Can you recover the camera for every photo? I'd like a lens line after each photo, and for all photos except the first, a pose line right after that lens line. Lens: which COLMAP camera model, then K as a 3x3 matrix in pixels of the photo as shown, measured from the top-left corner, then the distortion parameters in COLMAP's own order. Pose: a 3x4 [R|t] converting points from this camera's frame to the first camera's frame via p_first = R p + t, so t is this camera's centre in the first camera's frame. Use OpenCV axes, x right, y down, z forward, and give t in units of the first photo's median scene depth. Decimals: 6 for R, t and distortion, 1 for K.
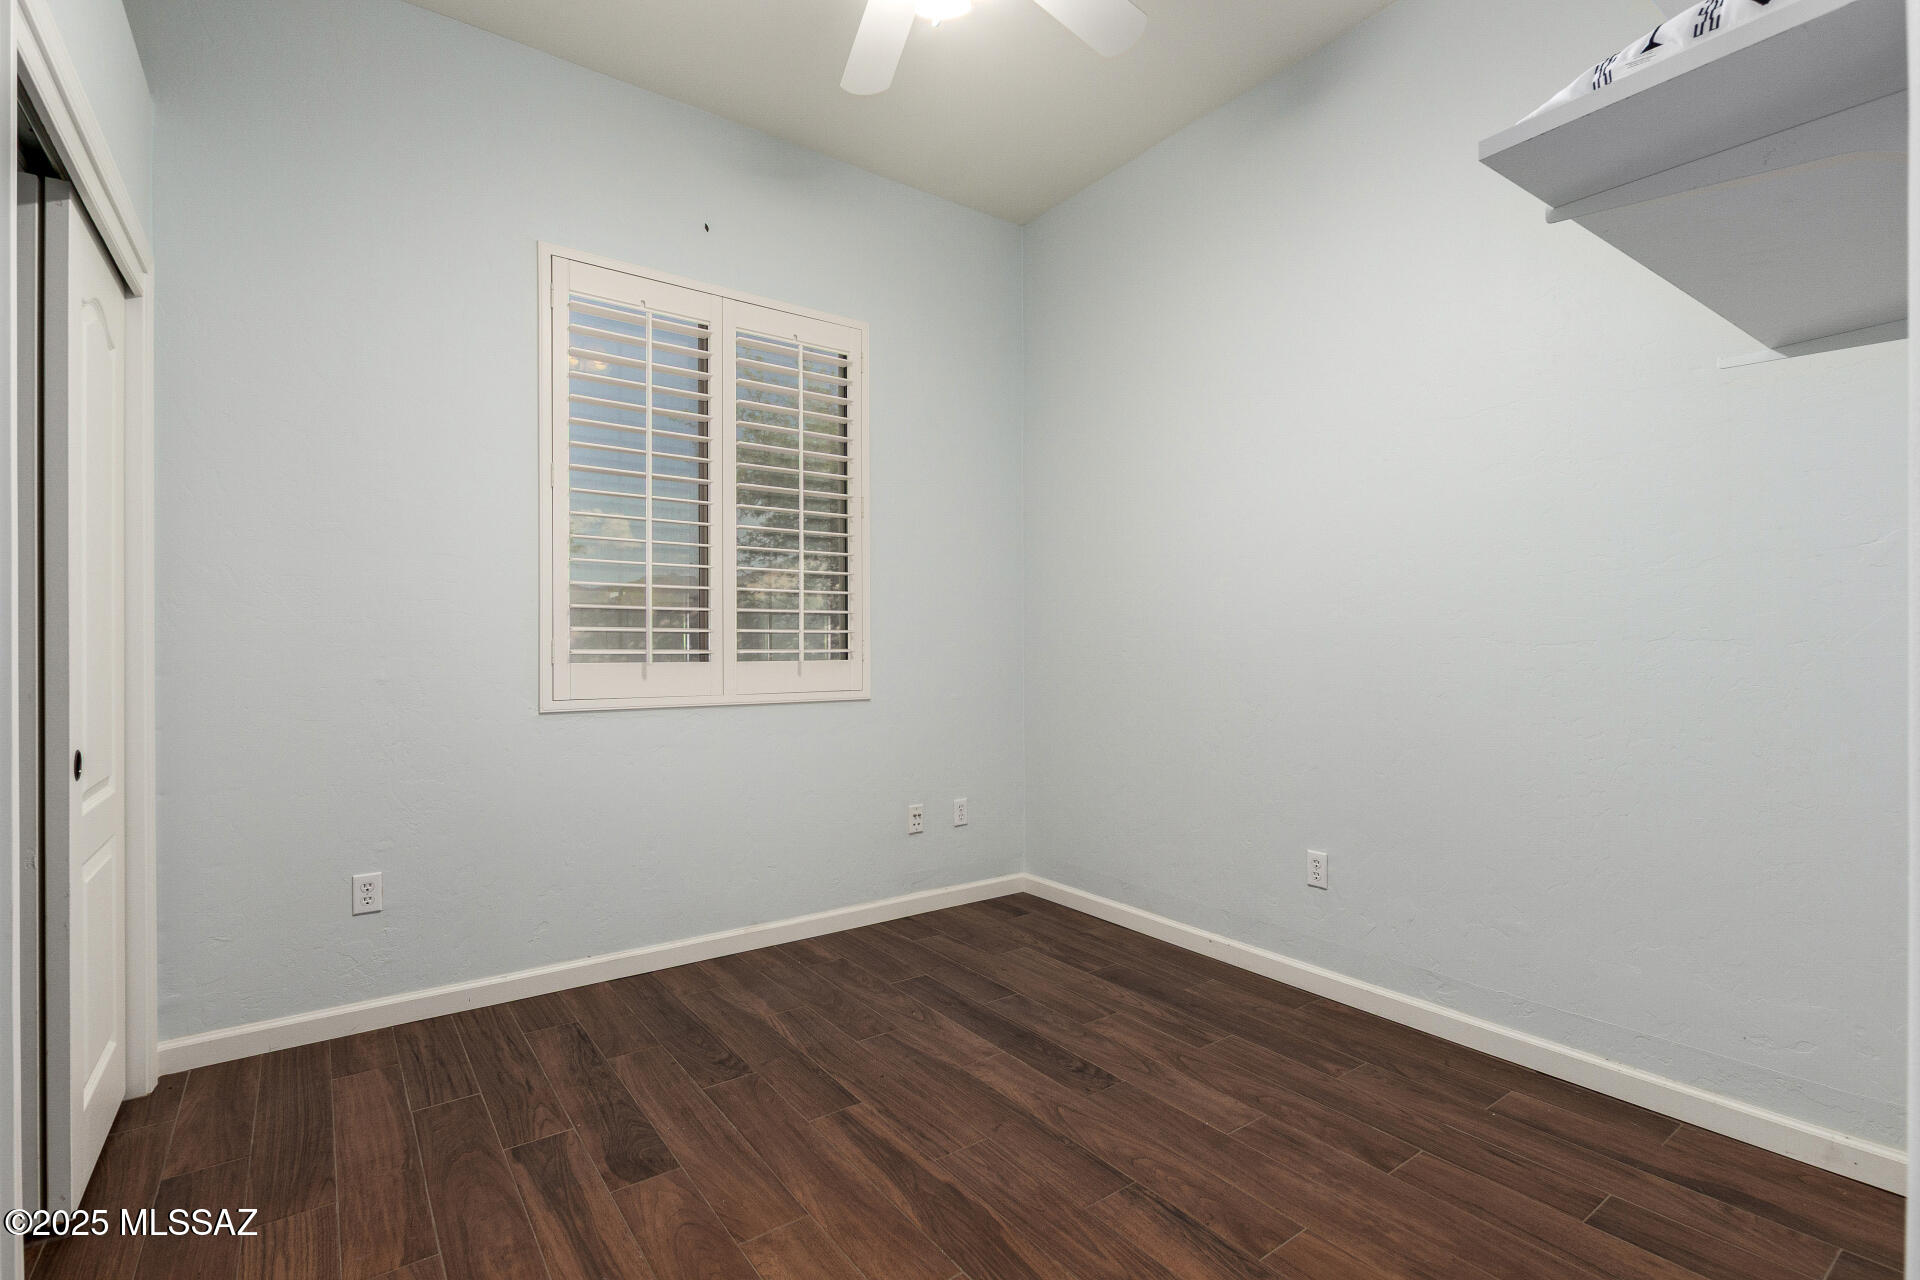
lens RADIAL K [[872.6, 0, 957.3], [0, 872.6, 628.5], [0, 0, 1]] dist [0.004412, -0.001581]
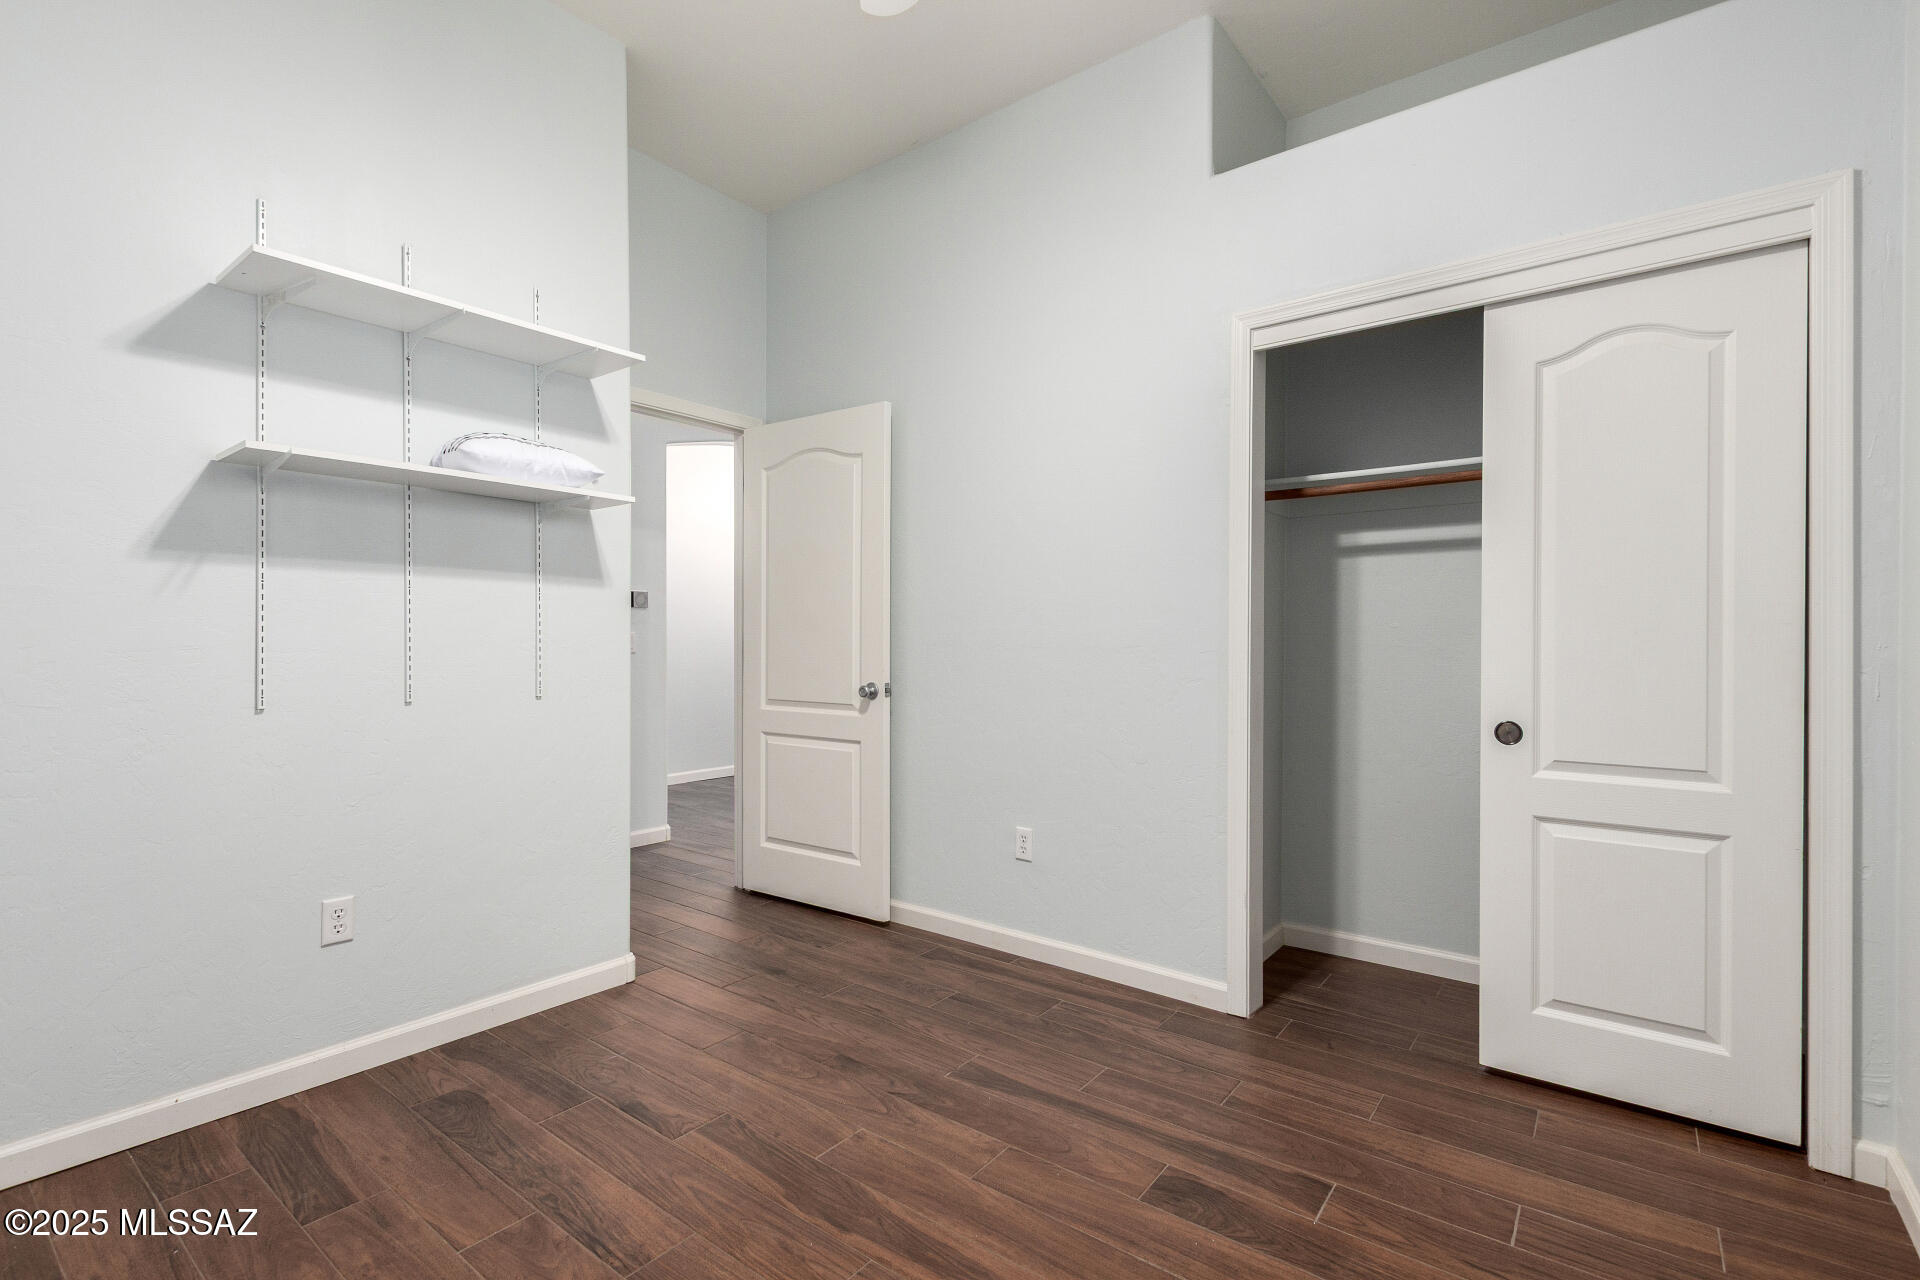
lens RADIAL K [[872.6, 0, 960.1], [0, 872.6, 640.1], [0, 0, 1]] dist [0.004412, -0.001581]
pose [[-0.959477, -0.001813, -0.281782, 0.136738], [0.003503, 0.999825, -0.018363, 0.039600], [0.281766, -0.018606, -0.959303, 1.961739]]
